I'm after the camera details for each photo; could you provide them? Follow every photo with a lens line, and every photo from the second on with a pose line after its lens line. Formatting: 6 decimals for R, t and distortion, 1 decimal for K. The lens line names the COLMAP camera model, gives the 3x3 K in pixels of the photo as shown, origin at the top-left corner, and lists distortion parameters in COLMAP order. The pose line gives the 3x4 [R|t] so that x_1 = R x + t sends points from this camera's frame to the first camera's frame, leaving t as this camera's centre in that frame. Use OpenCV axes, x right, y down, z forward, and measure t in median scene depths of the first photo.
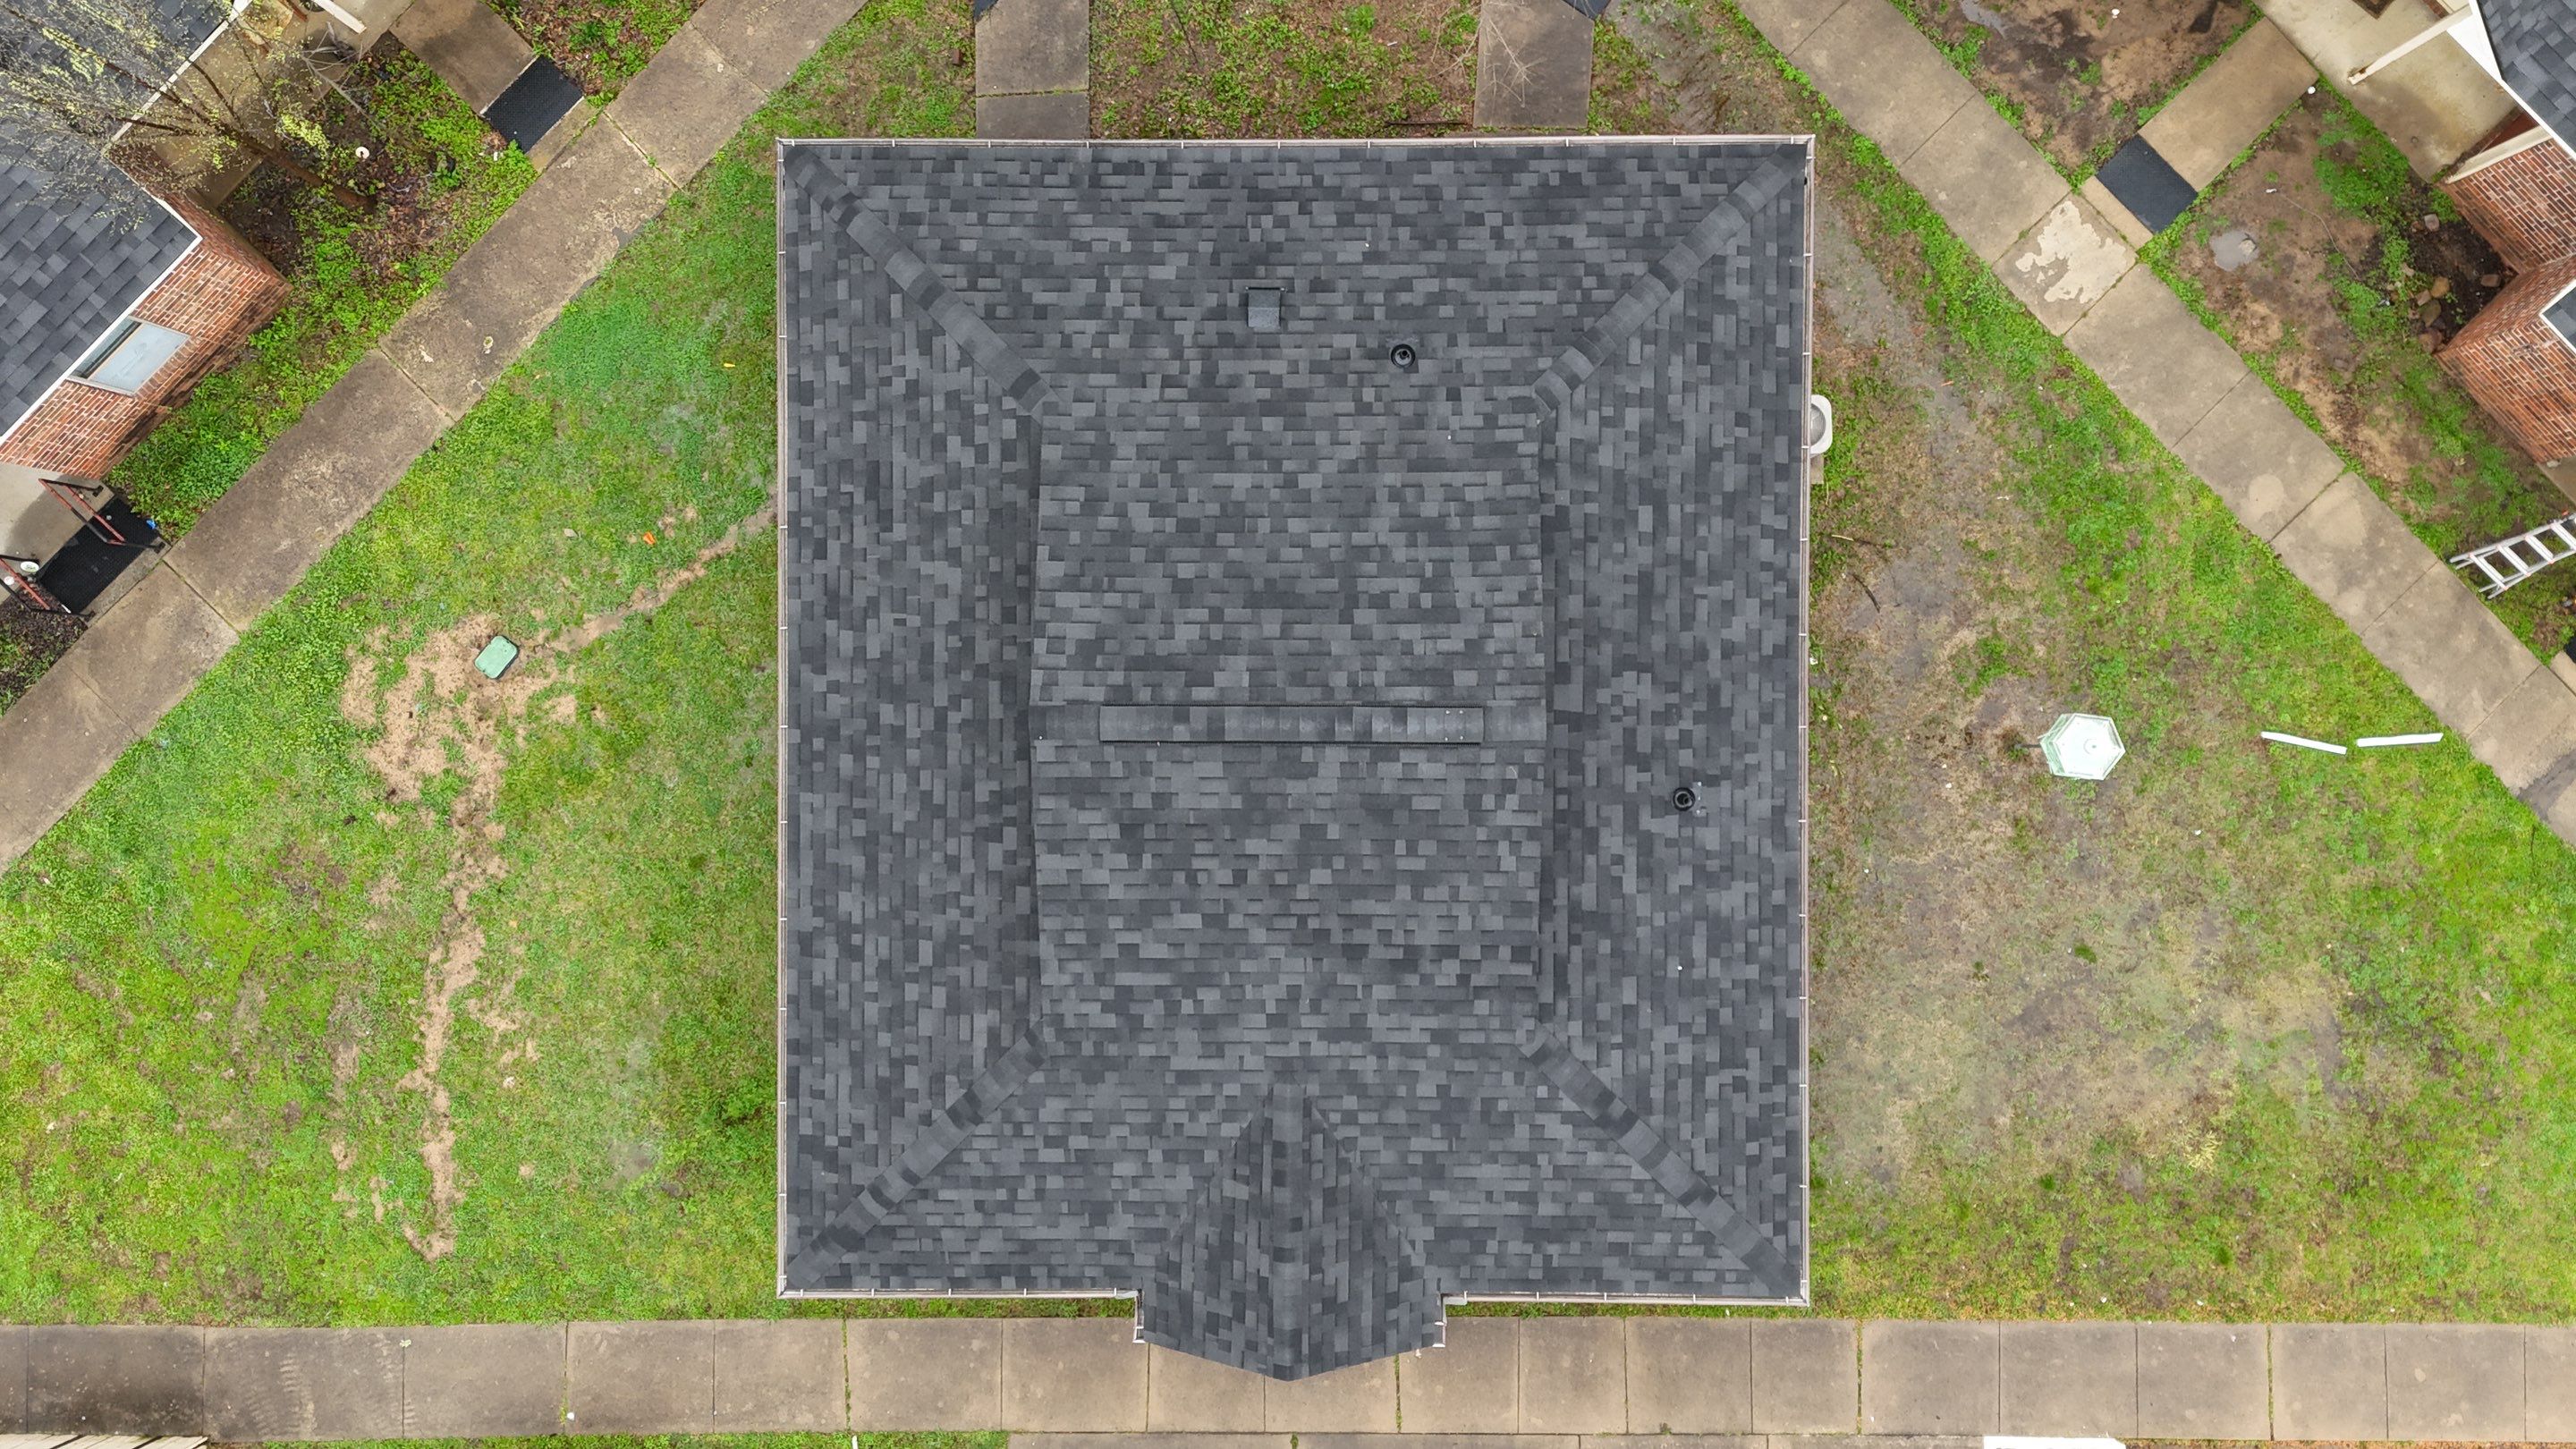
lens RADIAL K [[1932.8, 0, 1297.7], [0, 1932.8, 731.8], [0, 0, 1]] dist [0.090236, -0.066703]
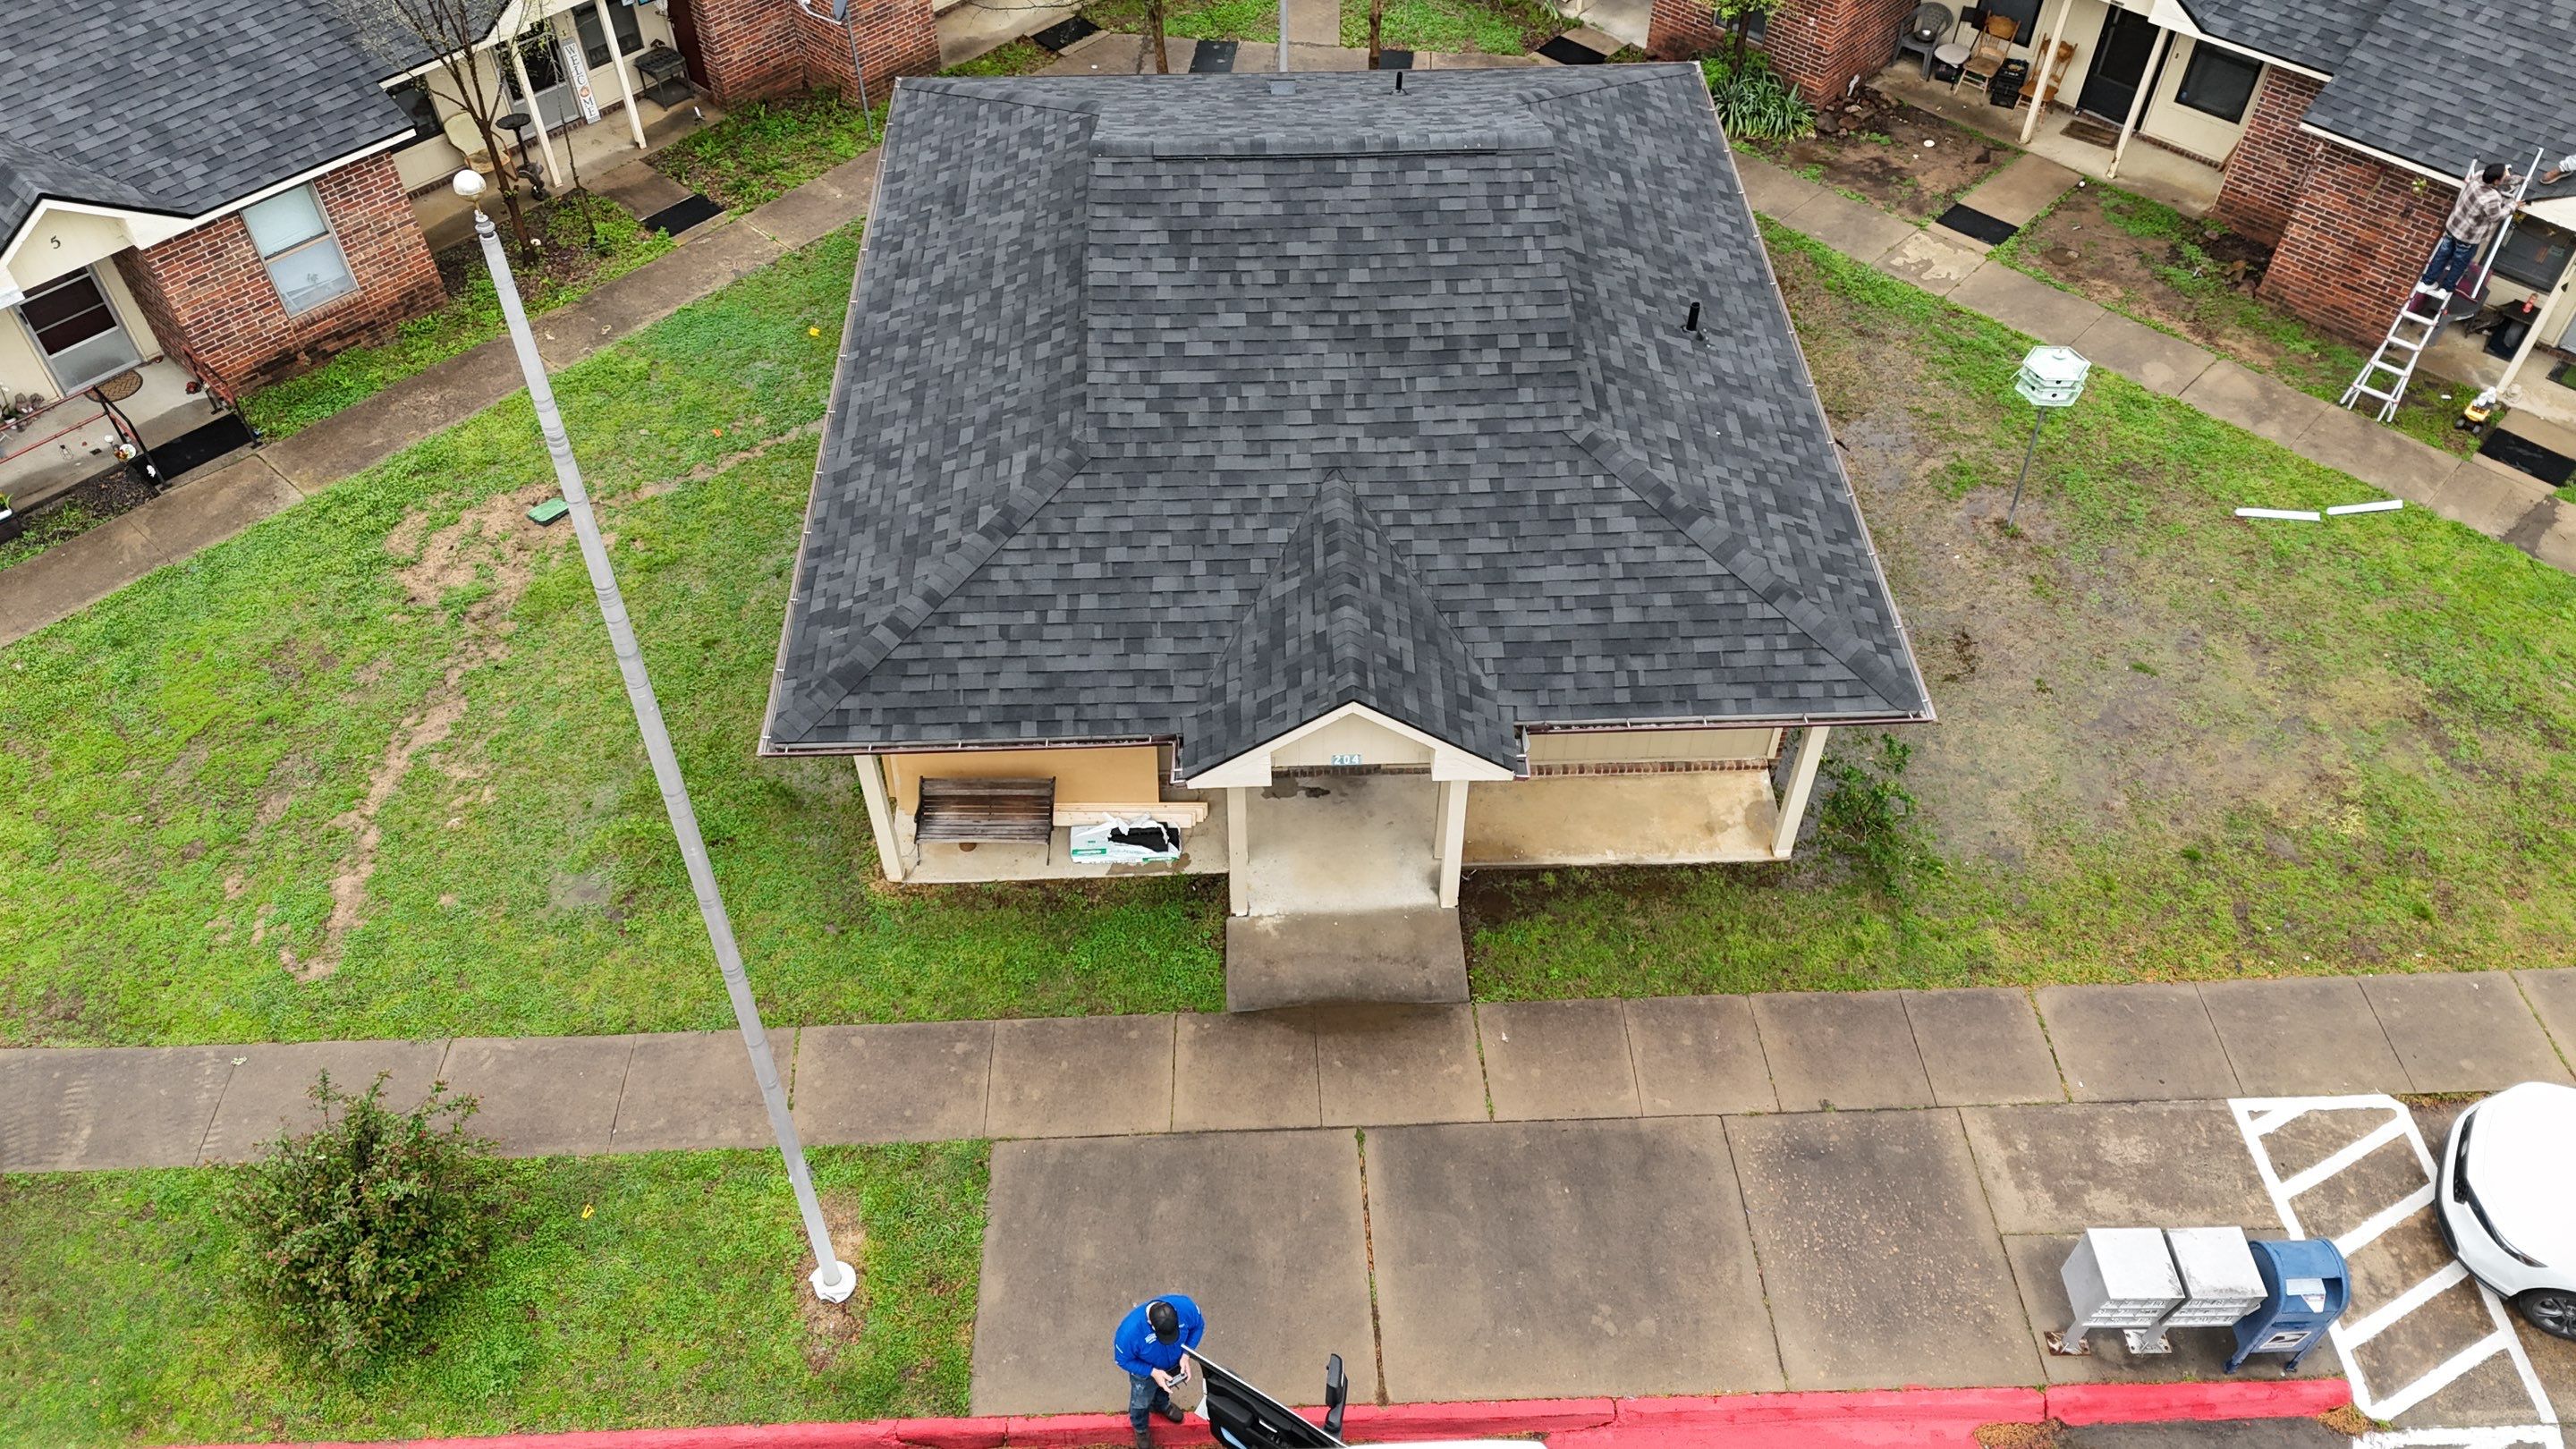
lens RADIAL K [[1932.8, 0, 1299.2], [0, 1932.8, 727.5], [0, 0, 1]] dist [0.090236, -0.066703]
pose [[0.999072, -0.019857, 0.038224, -0.053136], [0.040911, 0.715137, -0.697786, 0.796335], [-0.013479, 0.698702, 0.715286, 0.334060]]
